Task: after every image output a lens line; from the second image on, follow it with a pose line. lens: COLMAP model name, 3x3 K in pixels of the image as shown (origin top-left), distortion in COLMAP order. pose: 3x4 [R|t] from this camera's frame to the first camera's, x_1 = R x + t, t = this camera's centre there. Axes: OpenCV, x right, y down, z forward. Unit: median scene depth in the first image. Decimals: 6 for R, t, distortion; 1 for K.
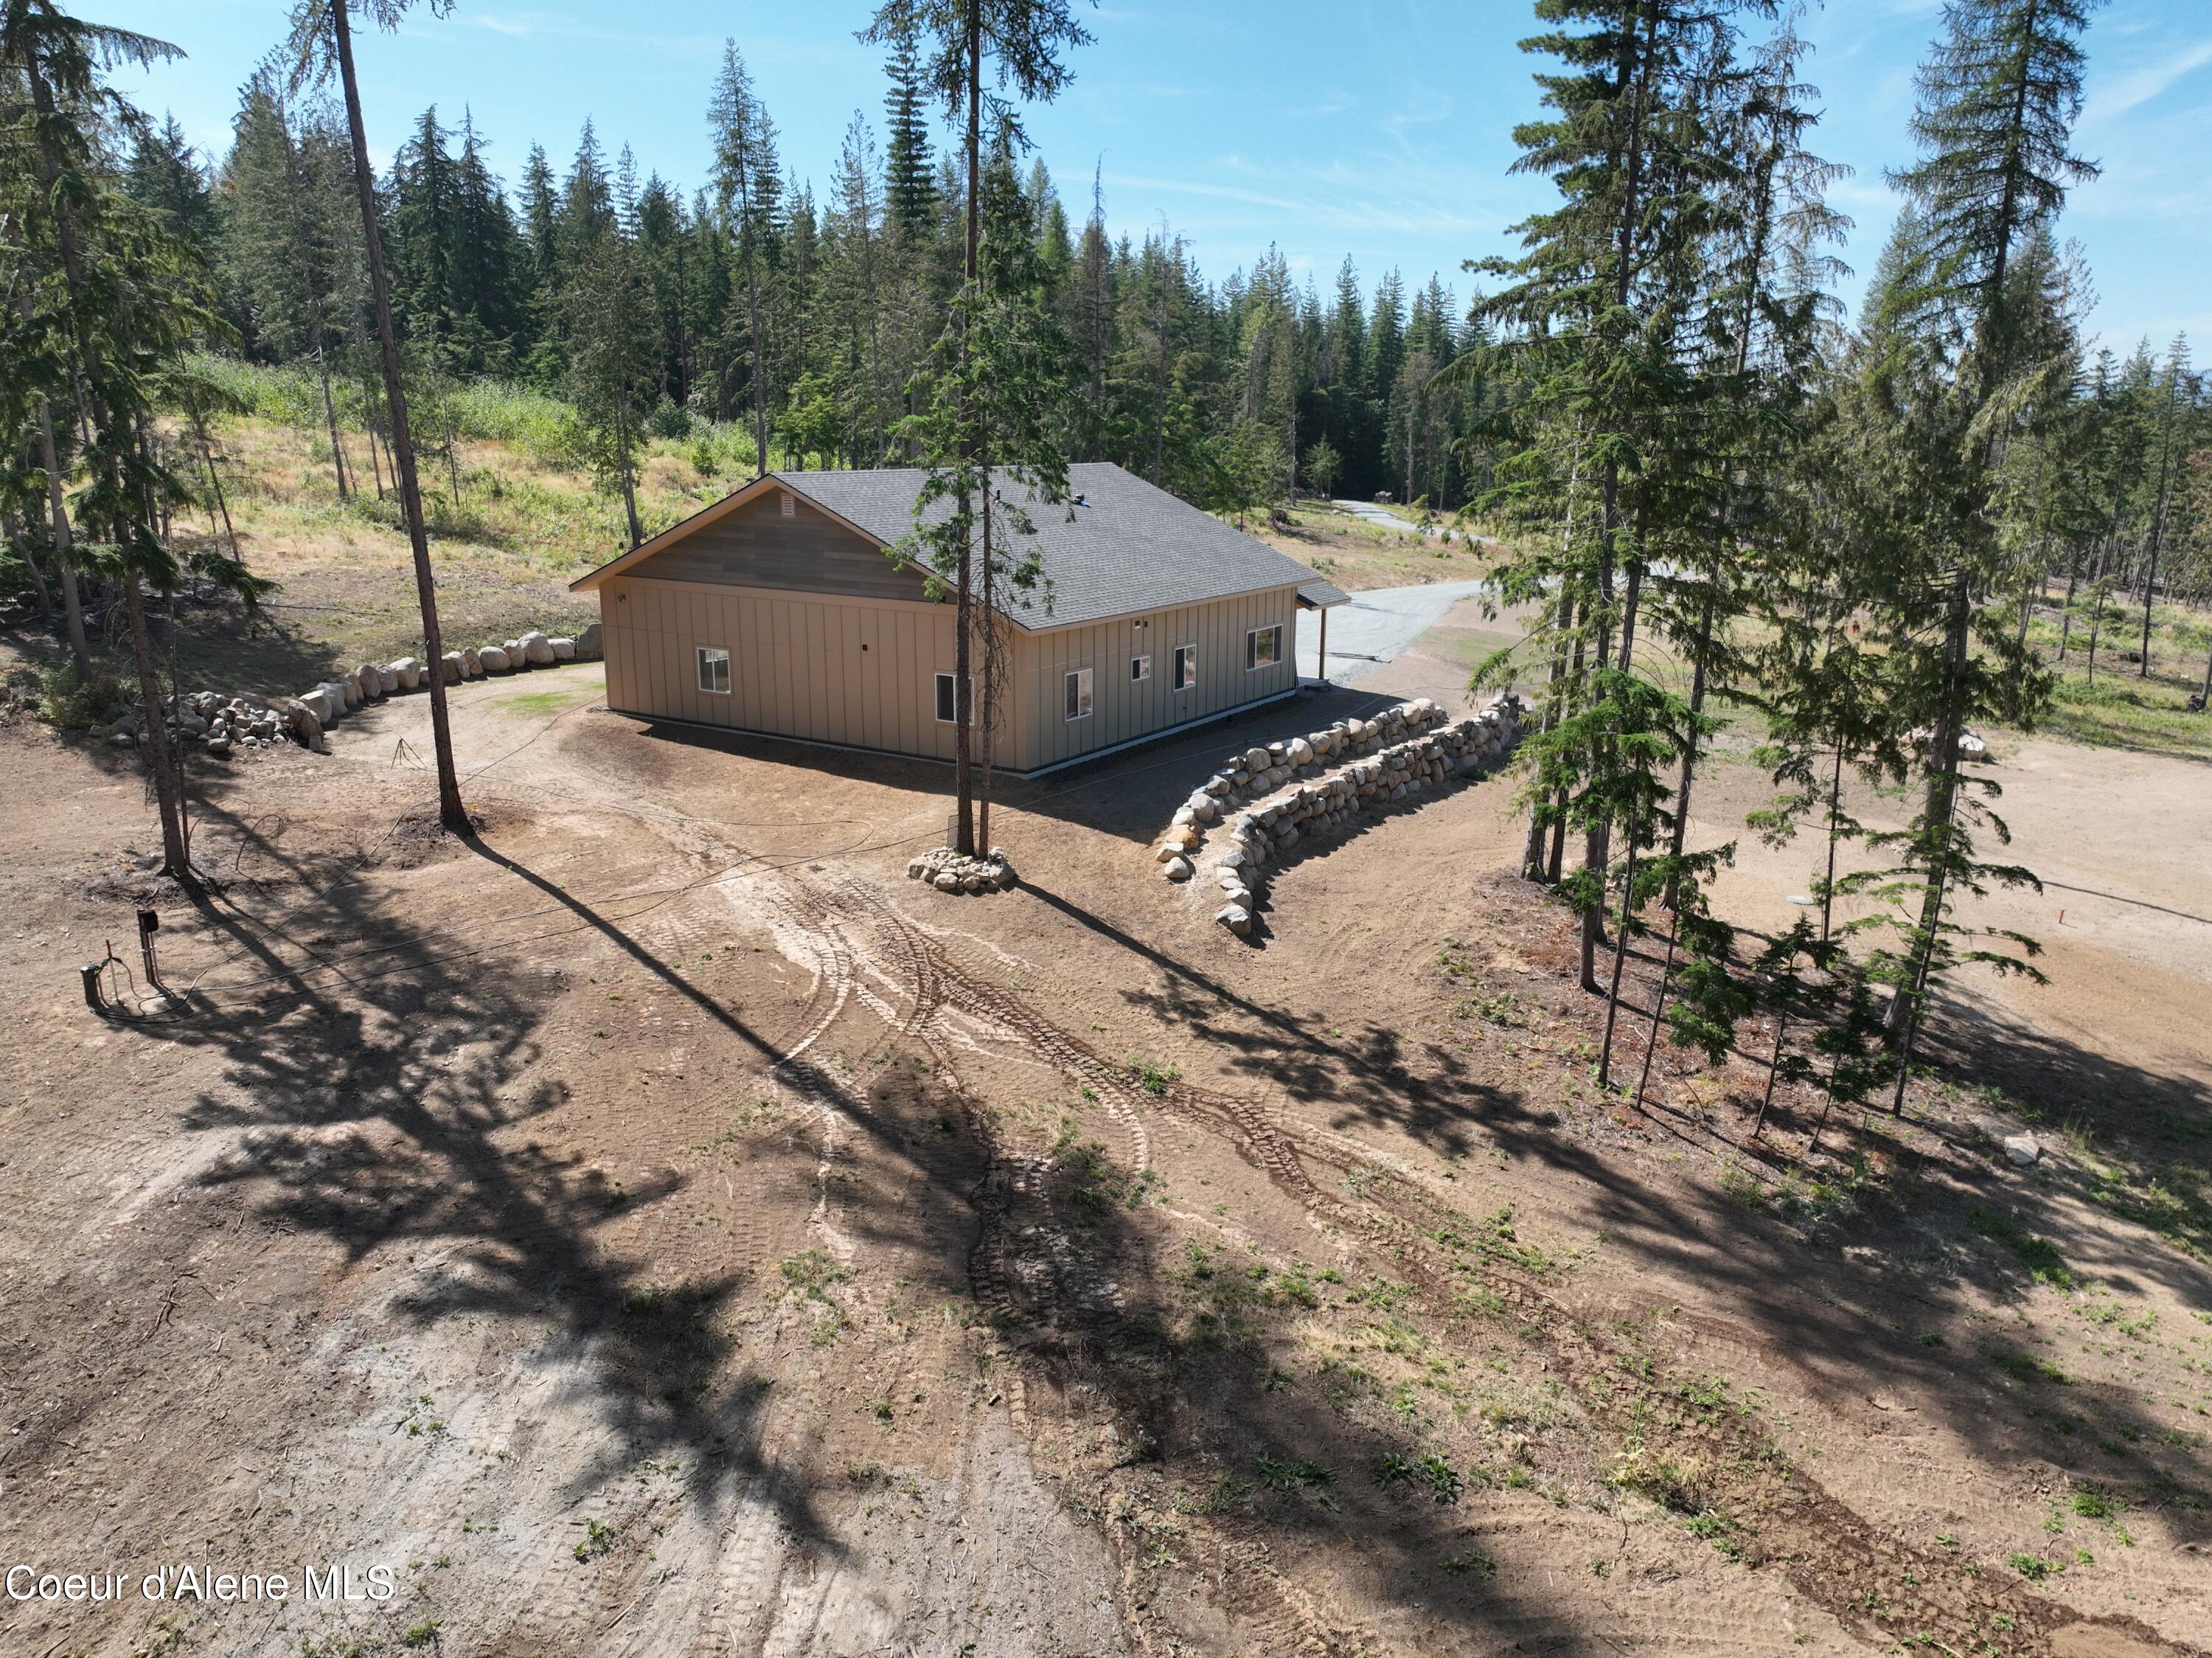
lens RADIAL K [[1545.6, 0, 1106.0], [0, 1545.6, 829.0], [0, 0, 1]] dist [0.001394, -0.001713]
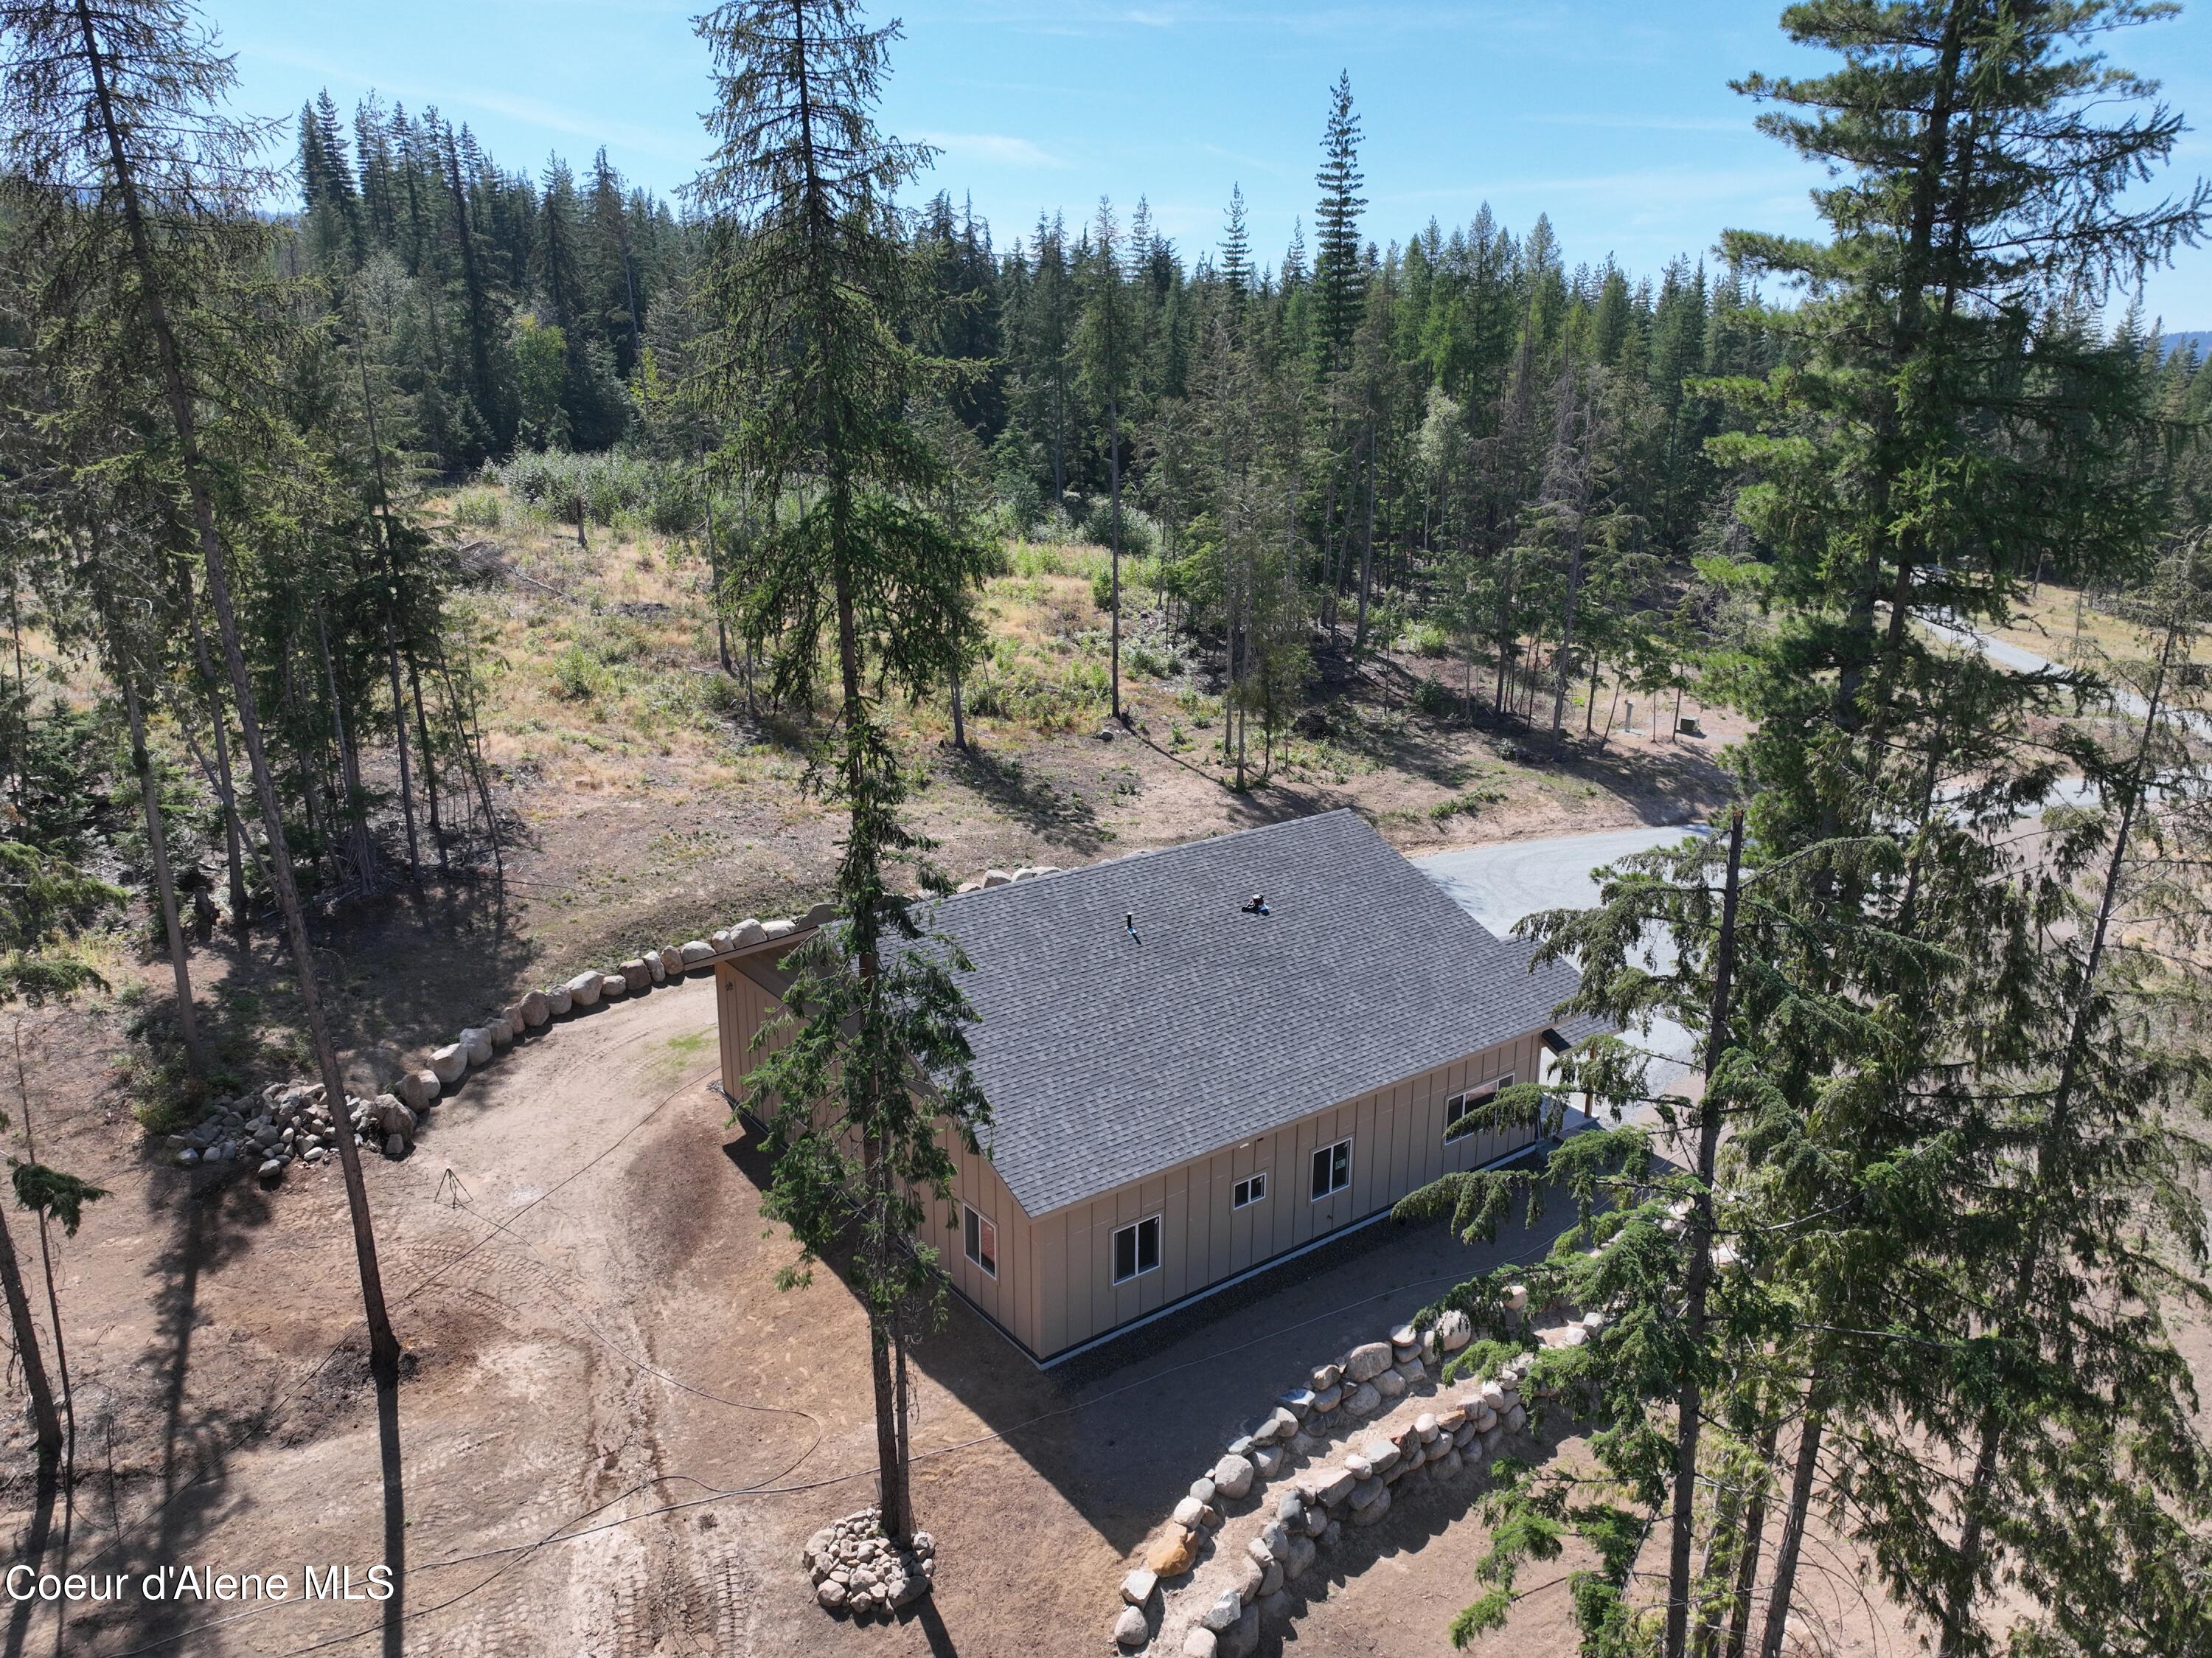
lens RADIAL K [[1539.6, 0, 1106.0], [0, 1539.6, 829.0], [0, 0, 1]] dist [0.014390, 0.000908]
pose [[0.934405, 0.095863, -0.343071, 0.229764], [-0.087755, 0.995374, 0.039119, -0.349487], [0.345234, -0.006446, 0.938494, 0.266137]]
